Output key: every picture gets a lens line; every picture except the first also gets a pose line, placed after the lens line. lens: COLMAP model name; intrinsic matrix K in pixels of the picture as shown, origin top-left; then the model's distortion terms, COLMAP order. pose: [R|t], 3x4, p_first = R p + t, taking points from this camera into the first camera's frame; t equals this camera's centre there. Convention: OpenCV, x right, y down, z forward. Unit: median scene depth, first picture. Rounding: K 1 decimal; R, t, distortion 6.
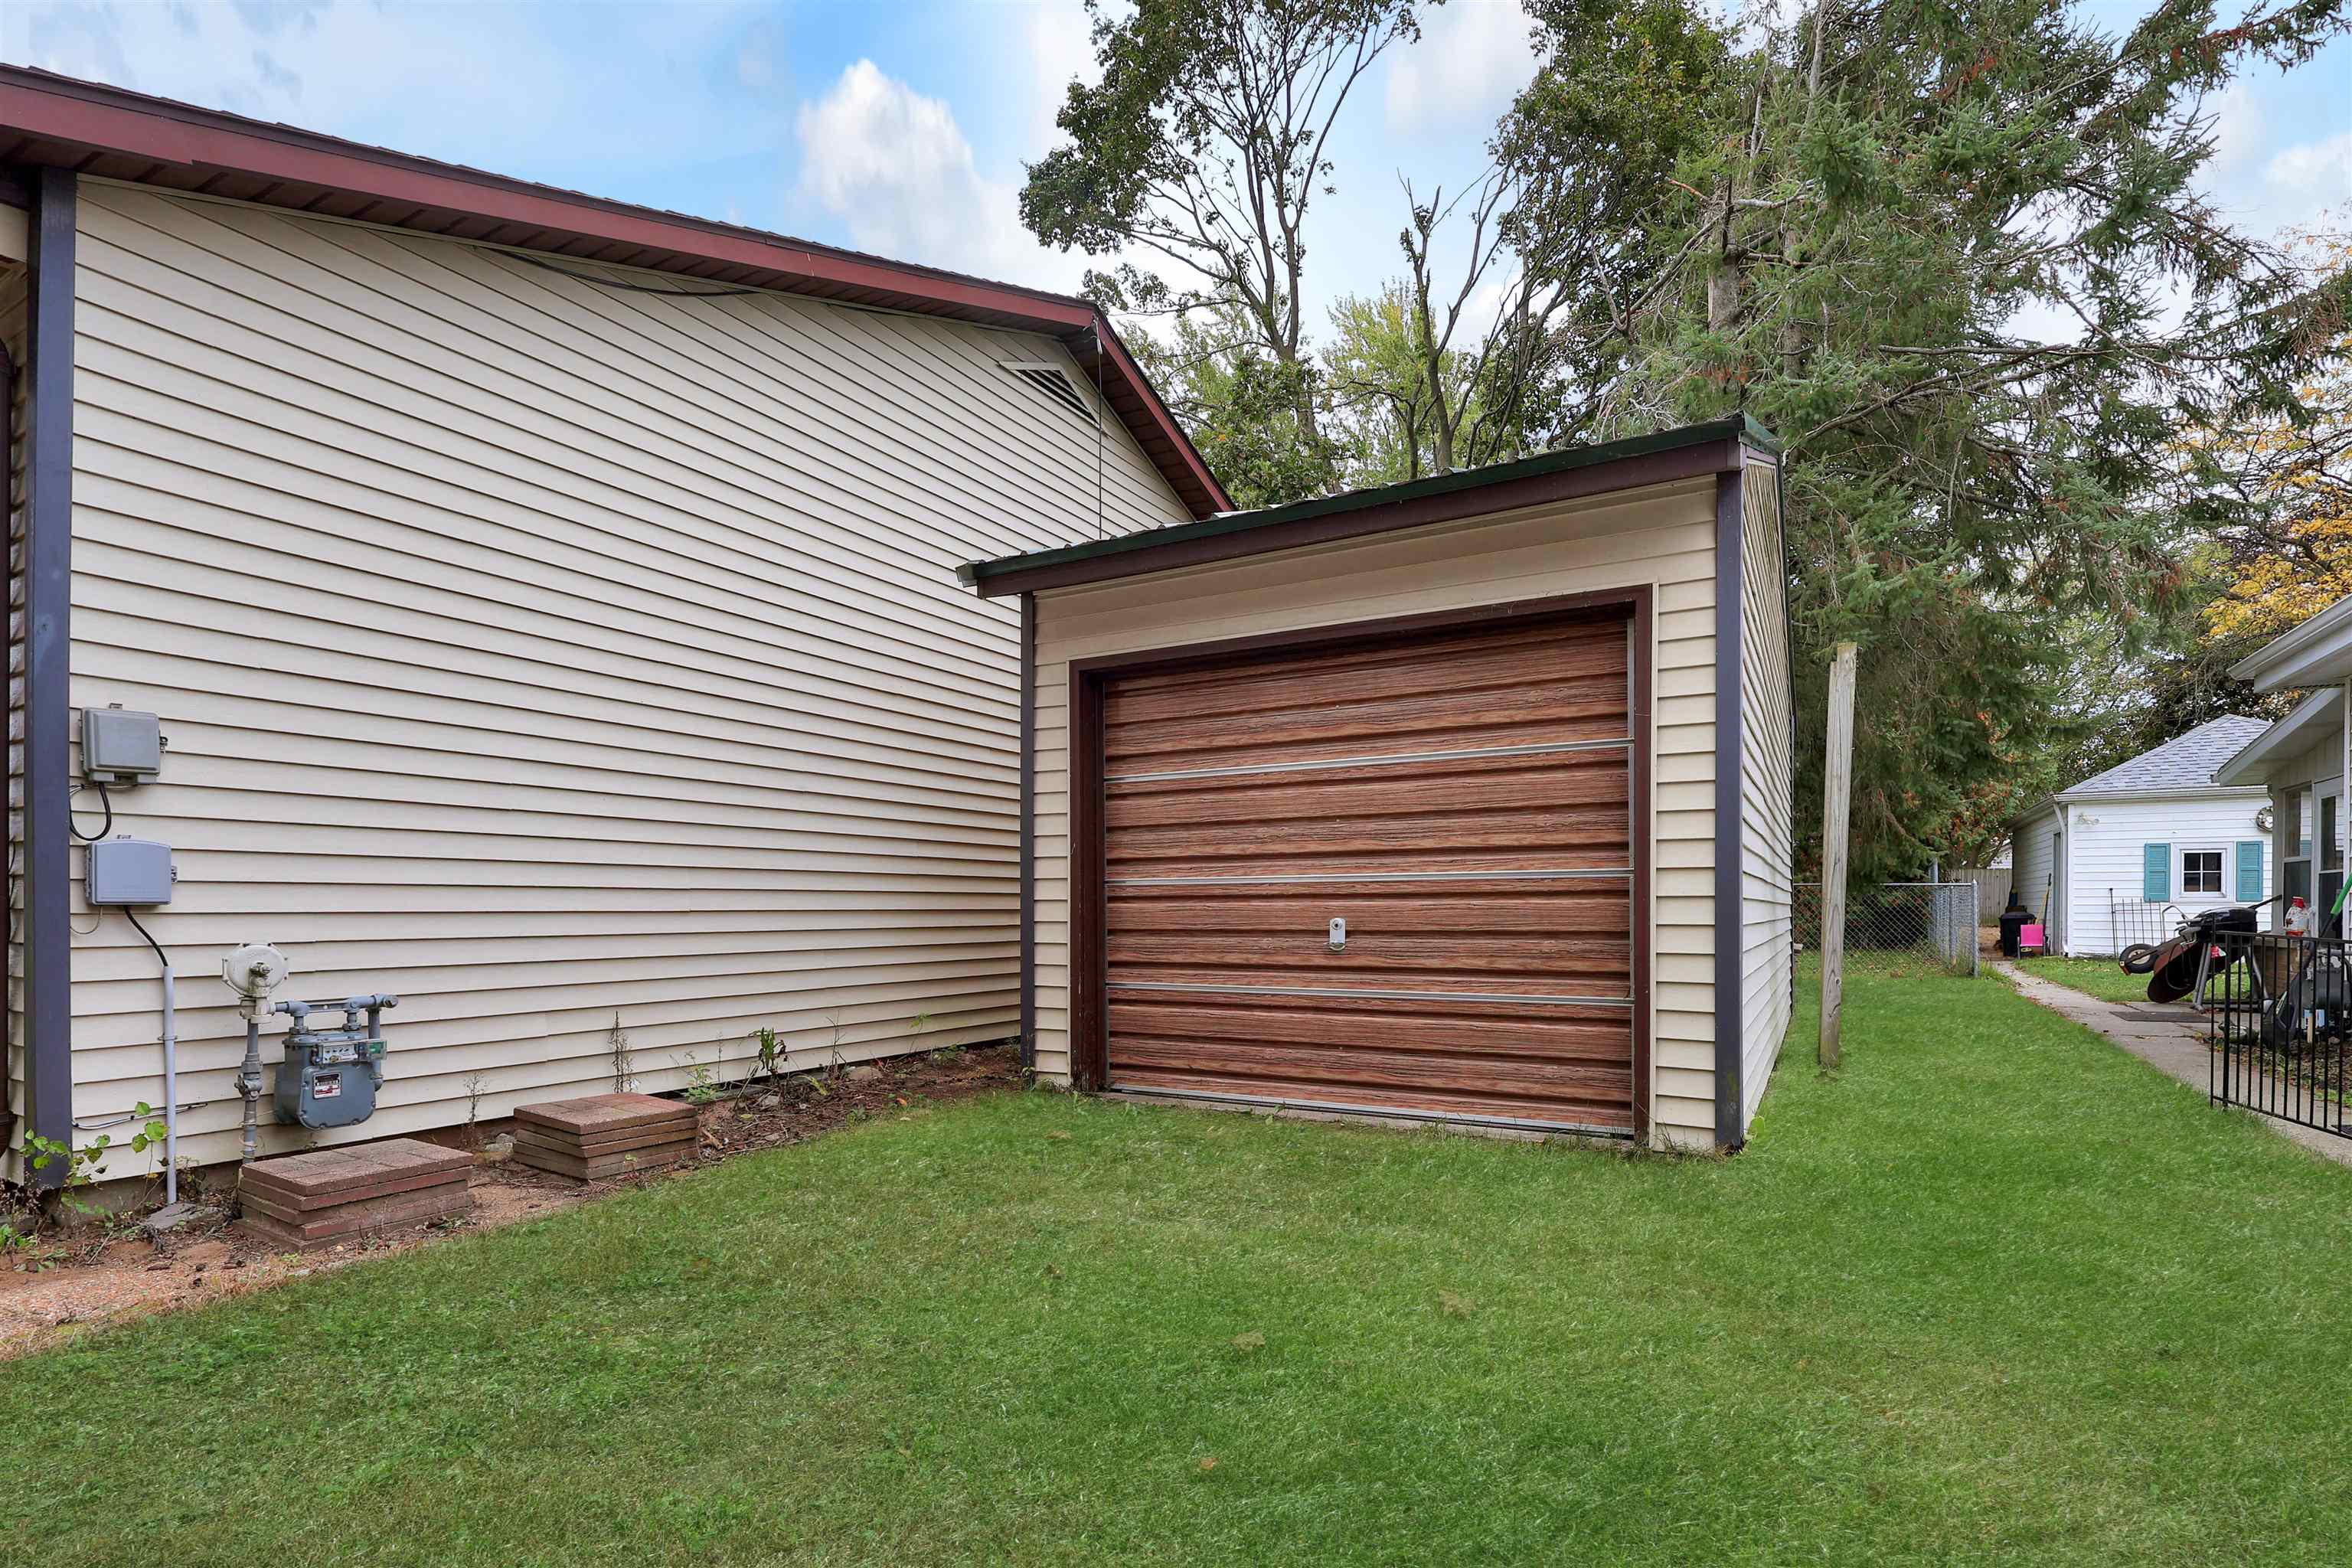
lens RADIAL K [[1131.2, 0, 1205.6], [0, 1131.2, 898.4], [0, 0, 1]] dist [-0.001706, -0.000506]
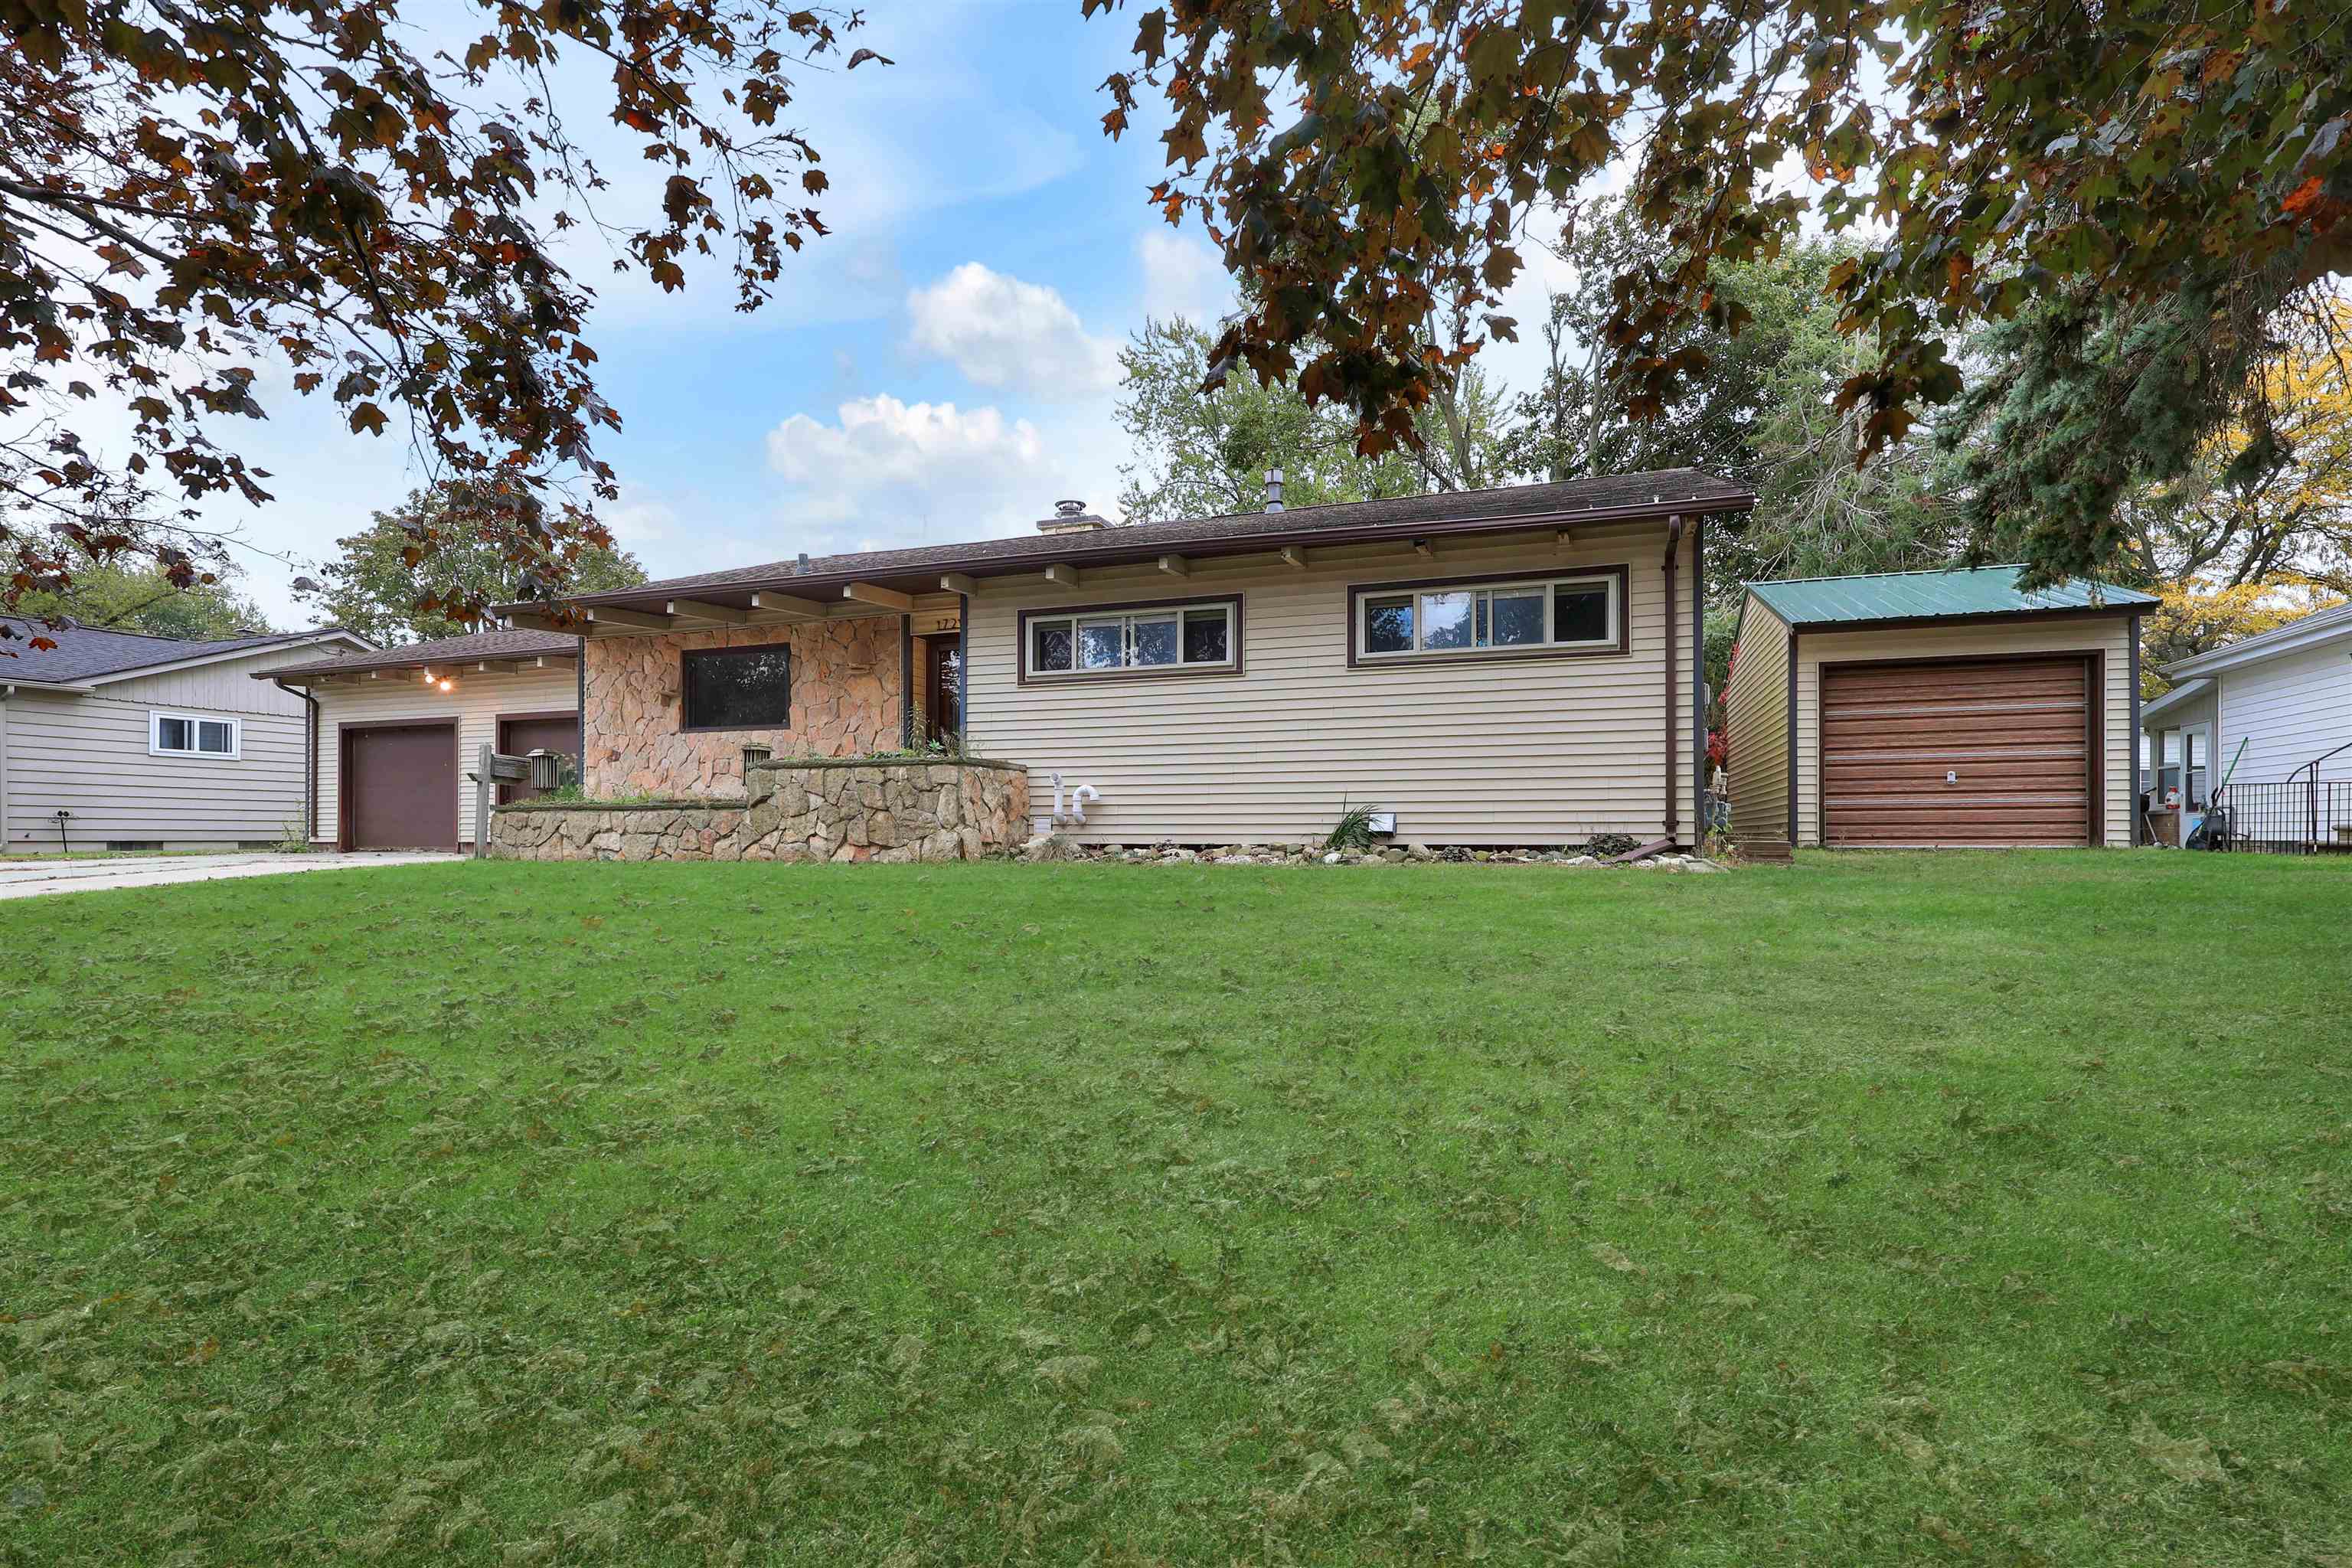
lens RADIAL K [[1113.8, 0, 1179.4], [0, 1113.8, 826.6], [0, 0, 1]] dist [-0.004512, -0.000485]
pose [[0.987567, 0.003155, 0.157168, -1.776931], [-0.002661, 0.999991, -0.003357, 0.138454], [-0.157177, 0.002897, 0.987566, -1.050381]]
